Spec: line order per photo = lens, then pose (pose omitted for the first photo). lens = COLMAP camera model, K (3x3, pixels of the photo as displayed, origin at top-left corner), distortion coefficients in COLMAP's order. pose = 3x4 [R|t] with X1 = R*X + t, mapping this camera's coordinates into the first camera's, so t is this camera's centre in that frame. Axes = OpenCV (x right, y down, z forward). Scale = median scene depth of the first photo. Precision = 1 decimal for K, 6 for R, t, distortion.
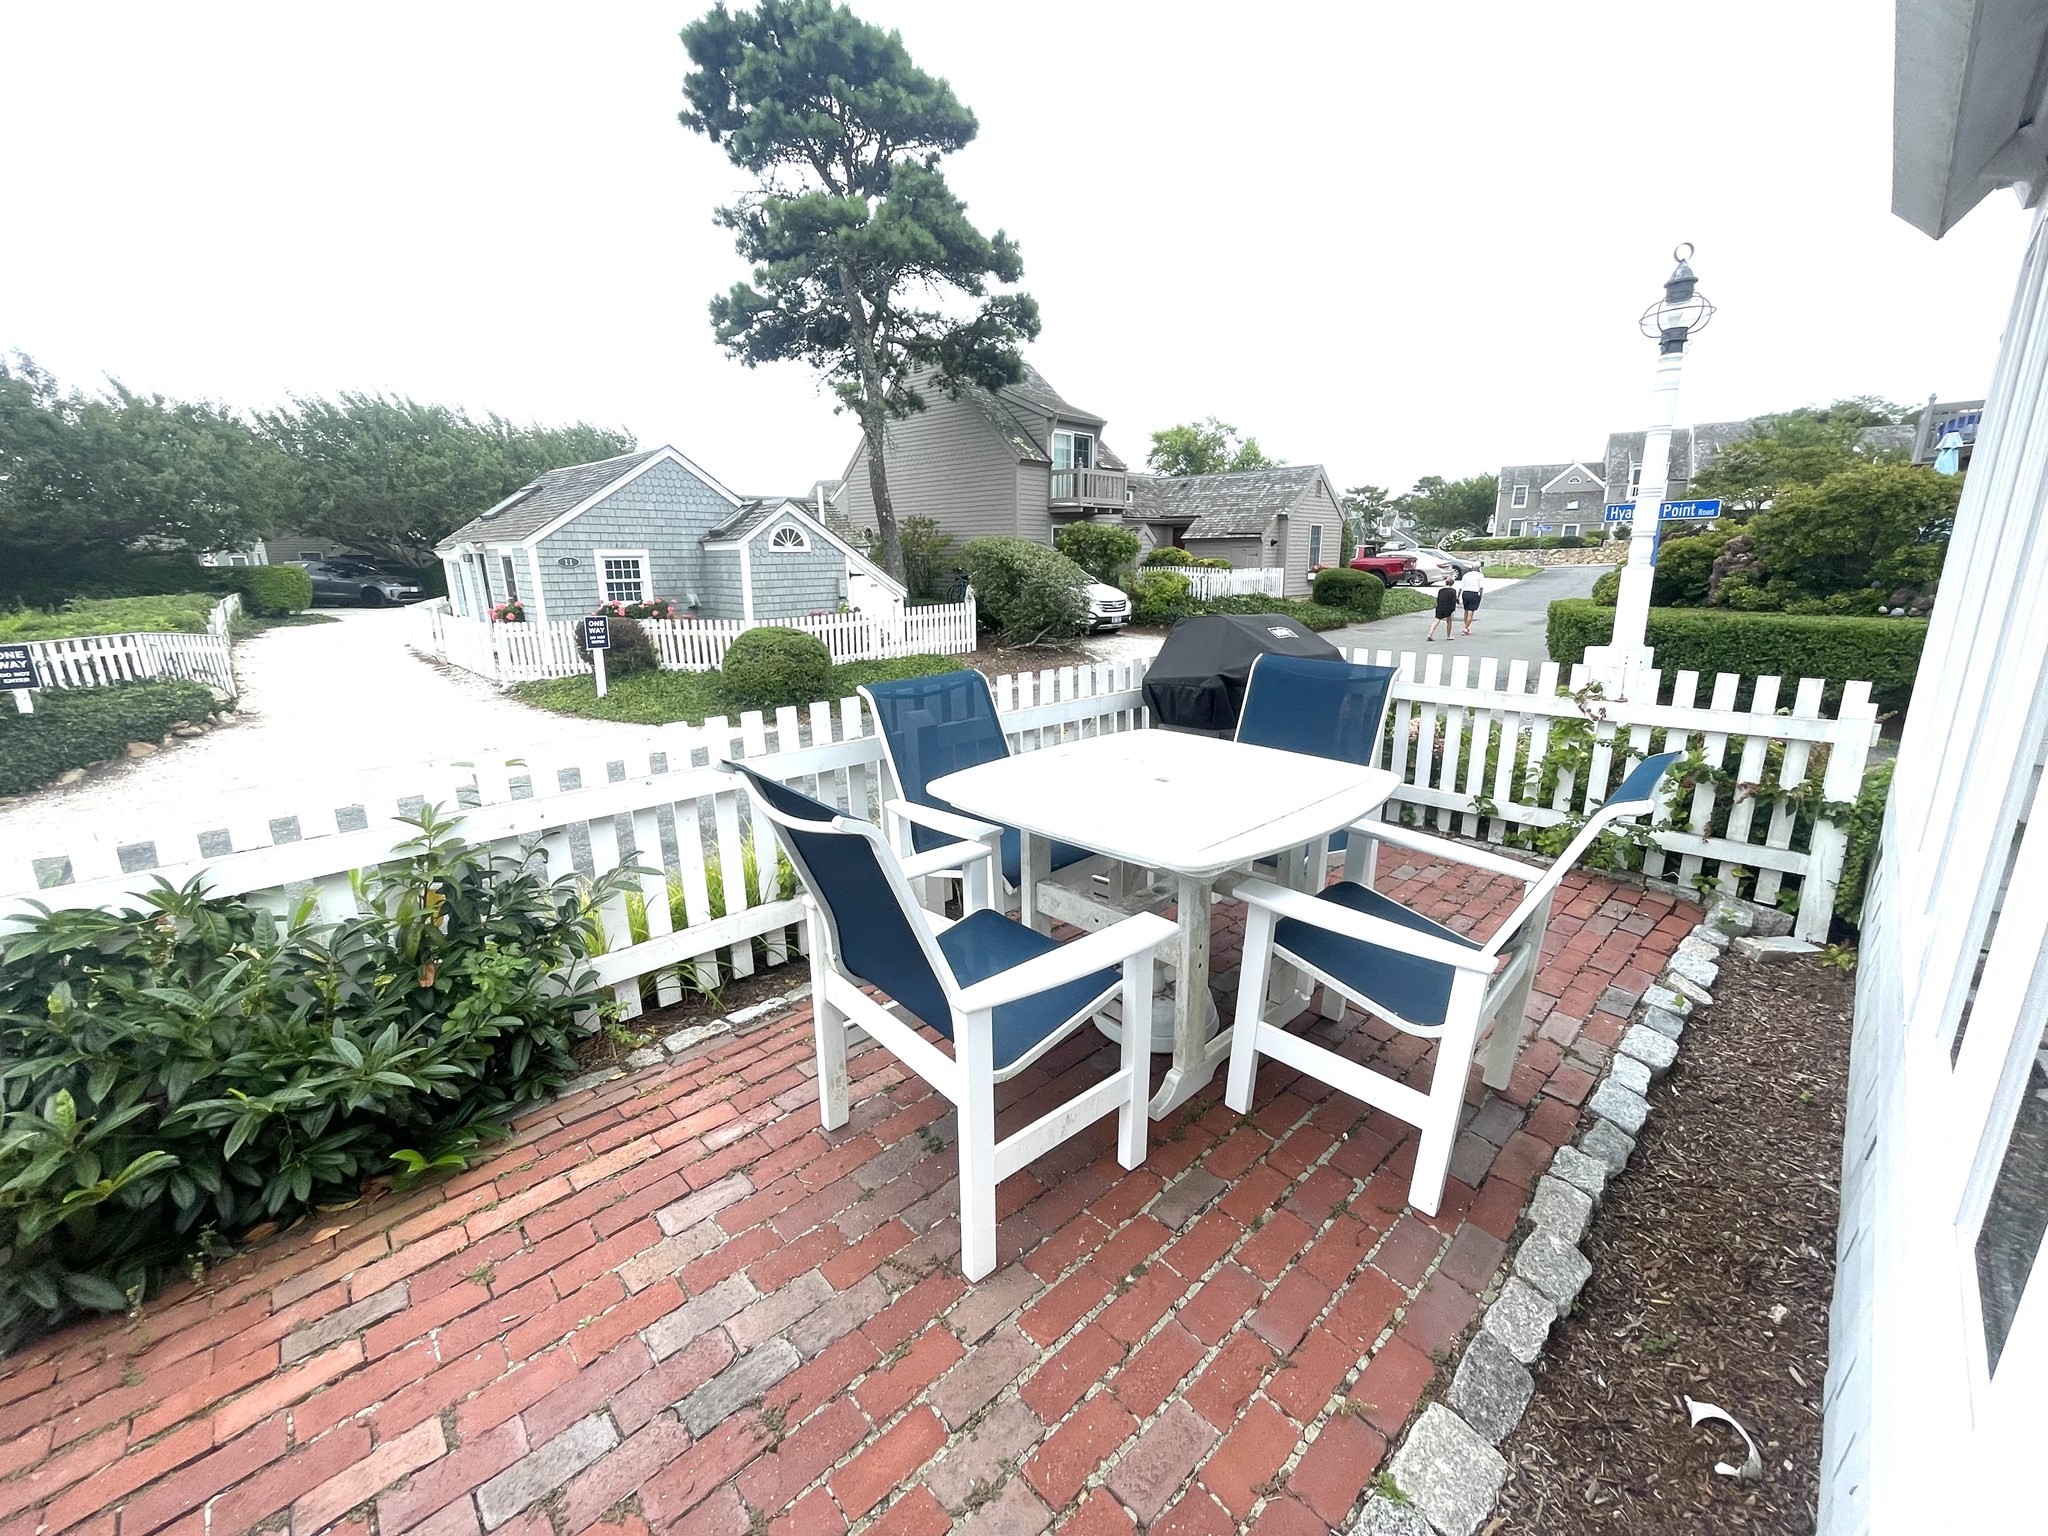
lens RADIAL K [[829.8, 0, 1027.0], [0, 829.8, 765.5], [0, 0, 1]] dist [-0.000435, -0.000811]
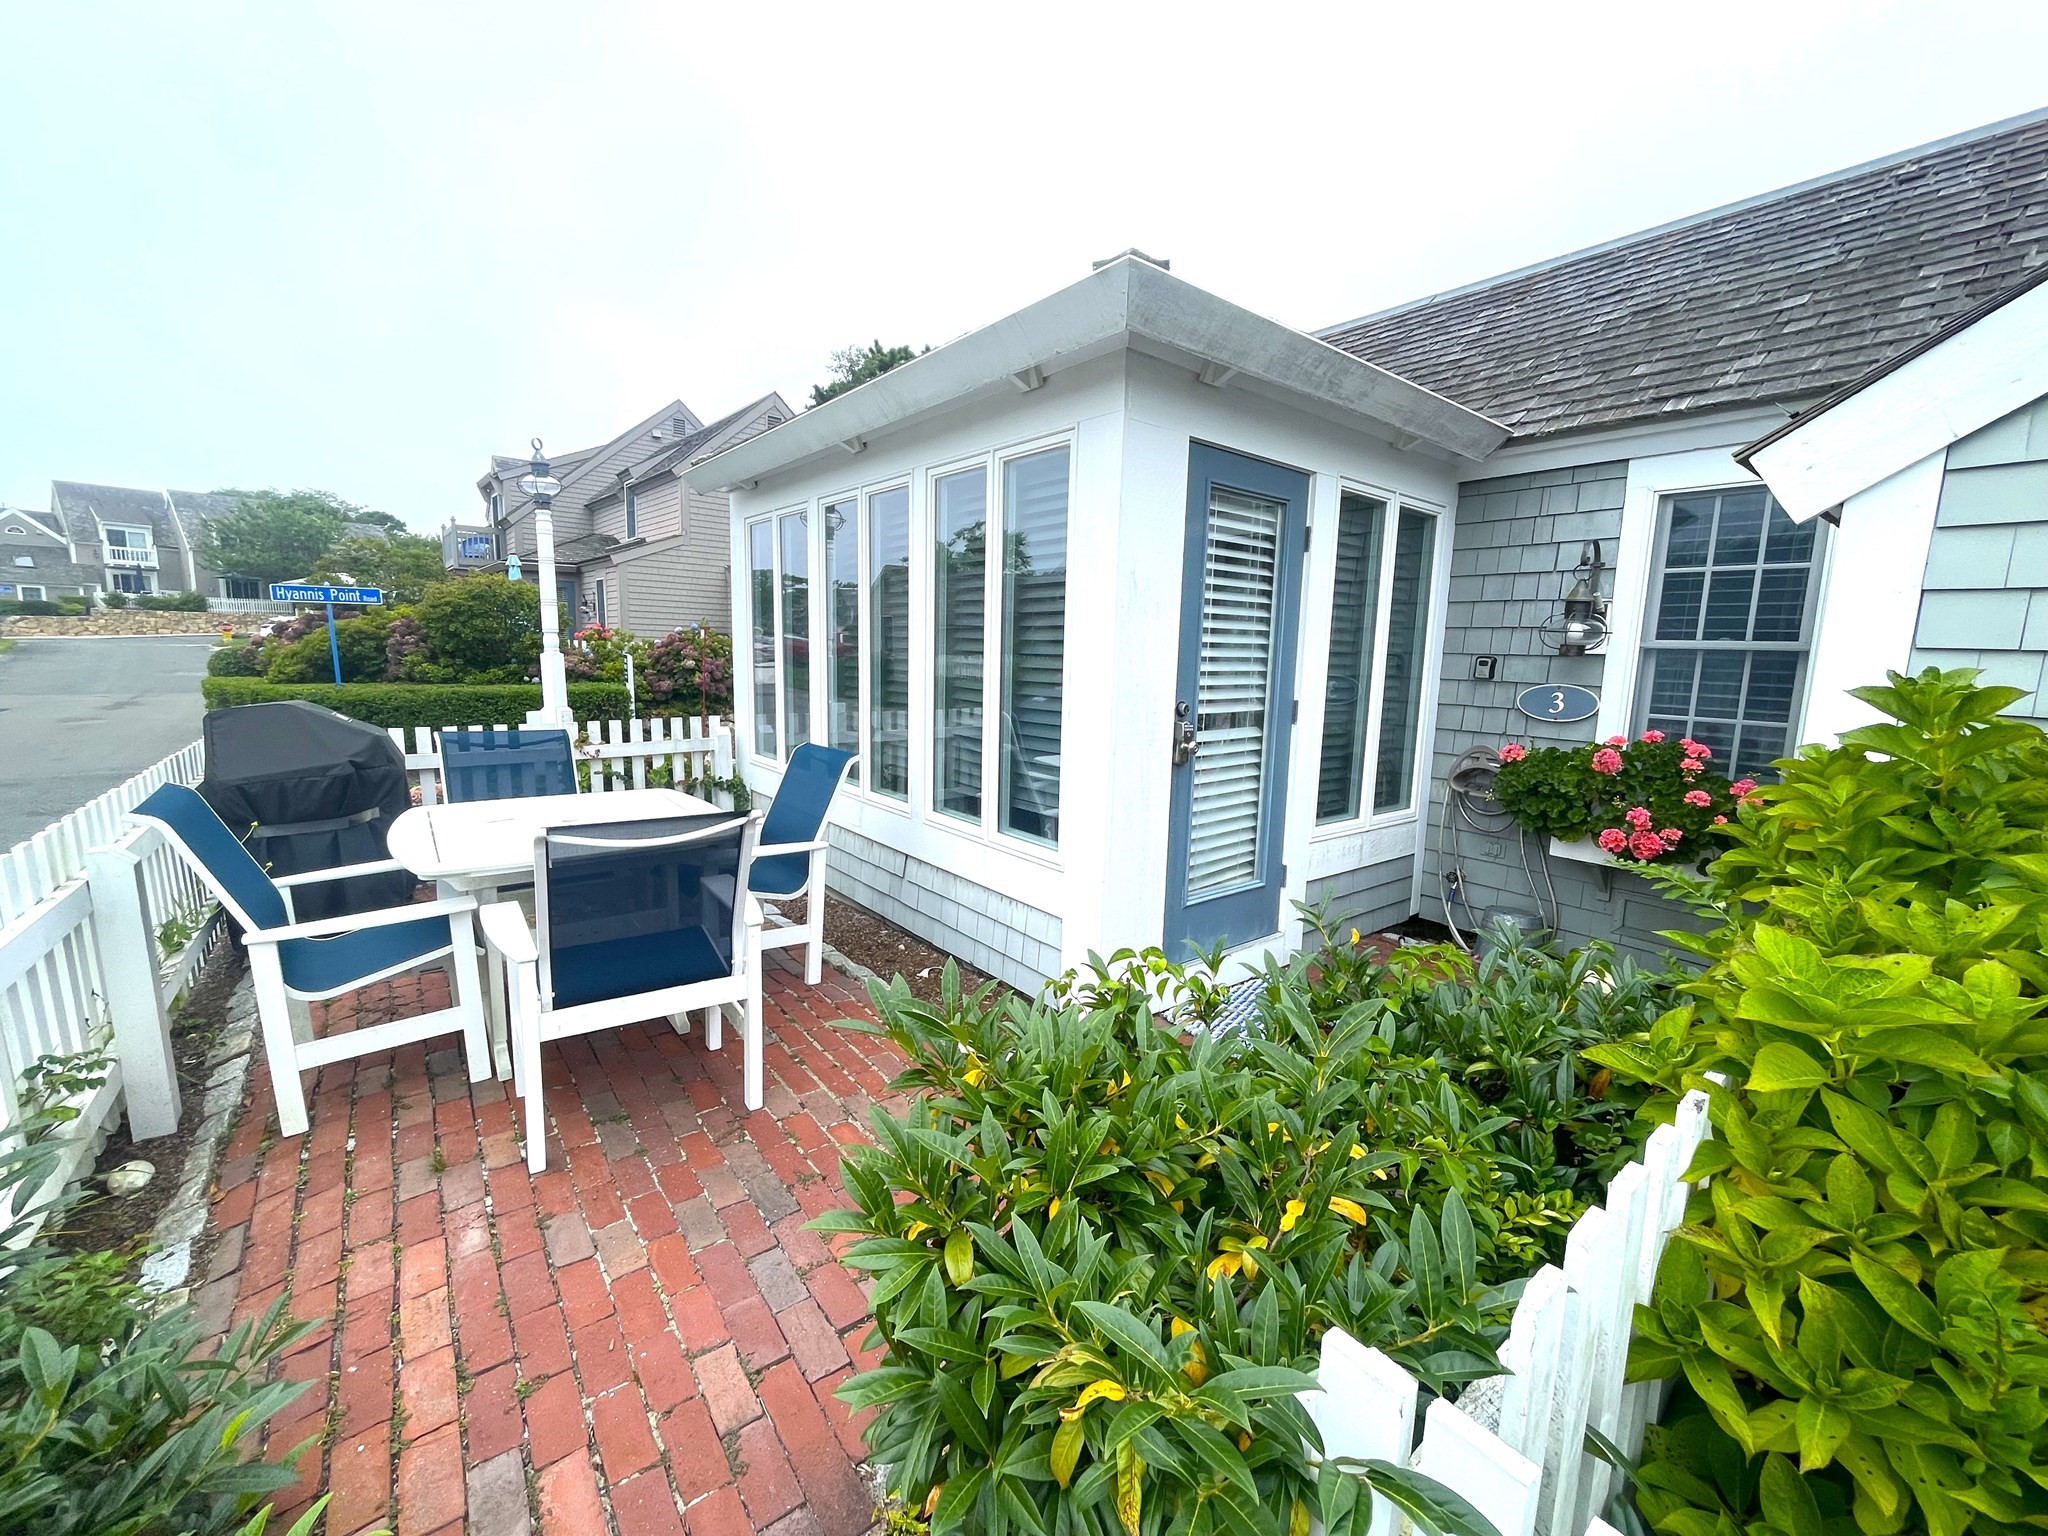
lens RADIAL K [[829.8, 0, 1033.6], [0, 829.8, 776.0], [0, 0, 1]] dist [-0.000435, -0.000811]
pose [[0.100655, -0.144213, 0.984414, -0.269044], [0.216267, 0.968952, 0.119835, -0.012975], [-0.971132, 0.200834, 0.128718, 0.028429]]
